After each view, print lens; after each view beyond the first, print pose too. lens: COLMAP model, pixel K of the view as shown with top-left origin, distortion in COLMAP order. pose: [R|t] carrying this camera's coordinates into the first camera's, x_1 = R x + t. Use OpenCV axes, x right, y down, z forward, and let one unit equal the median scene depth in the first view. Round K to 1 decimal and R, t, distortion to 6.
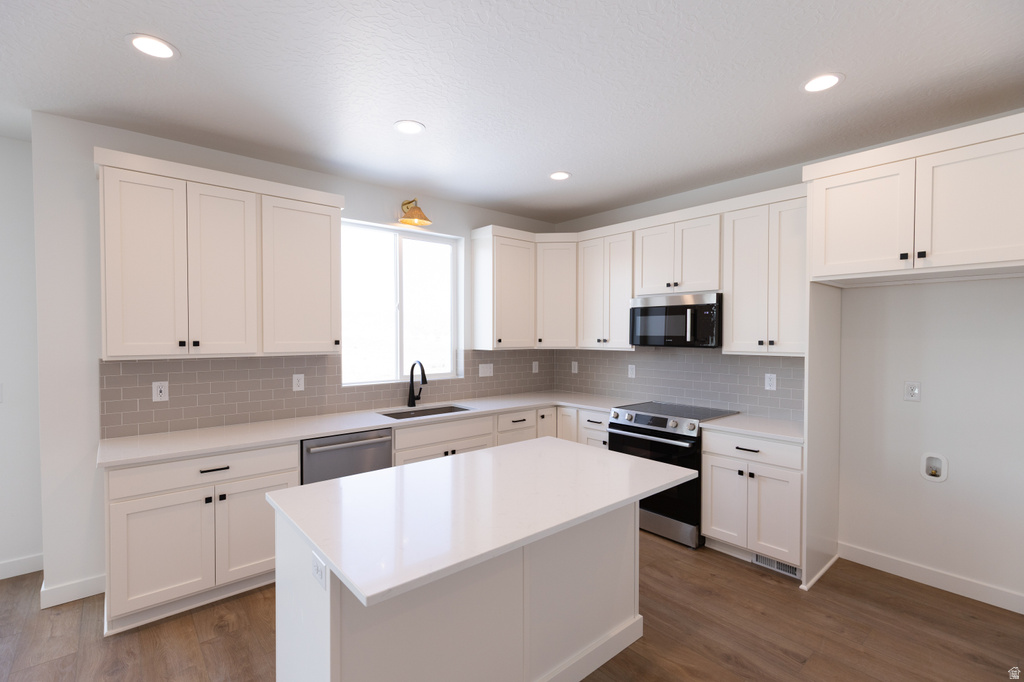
lens RADIAL K [[463.7, 0, 508.8], [0, 463.7, 340.9], [0, 0, 1]] dist [0.004664, 0.000753]
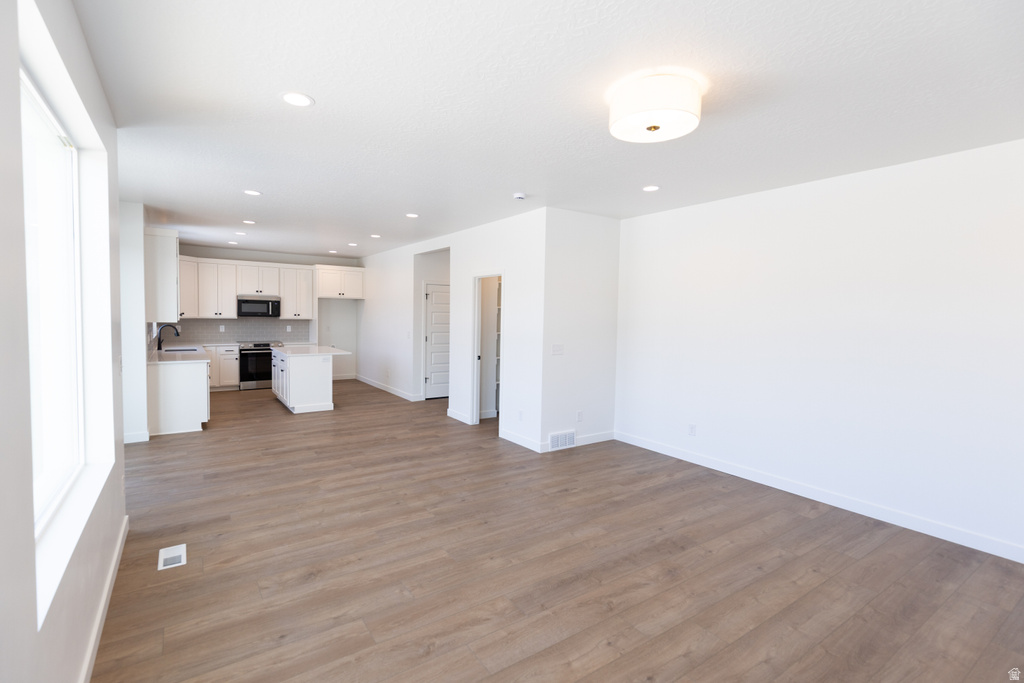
lens RADIAL K [[463.7, 0, 512.8], [0, 463.7, 339.0], [0, 0, 1]] dist [0.004664, 0.000753]
pose [[0.087201, -0.052469, 0.994808, -2.137478], [-0.004733, 0.998579, 0.053083, -0.005890], [-0.996180, -0.009338, 0.086828, -0.610150]]
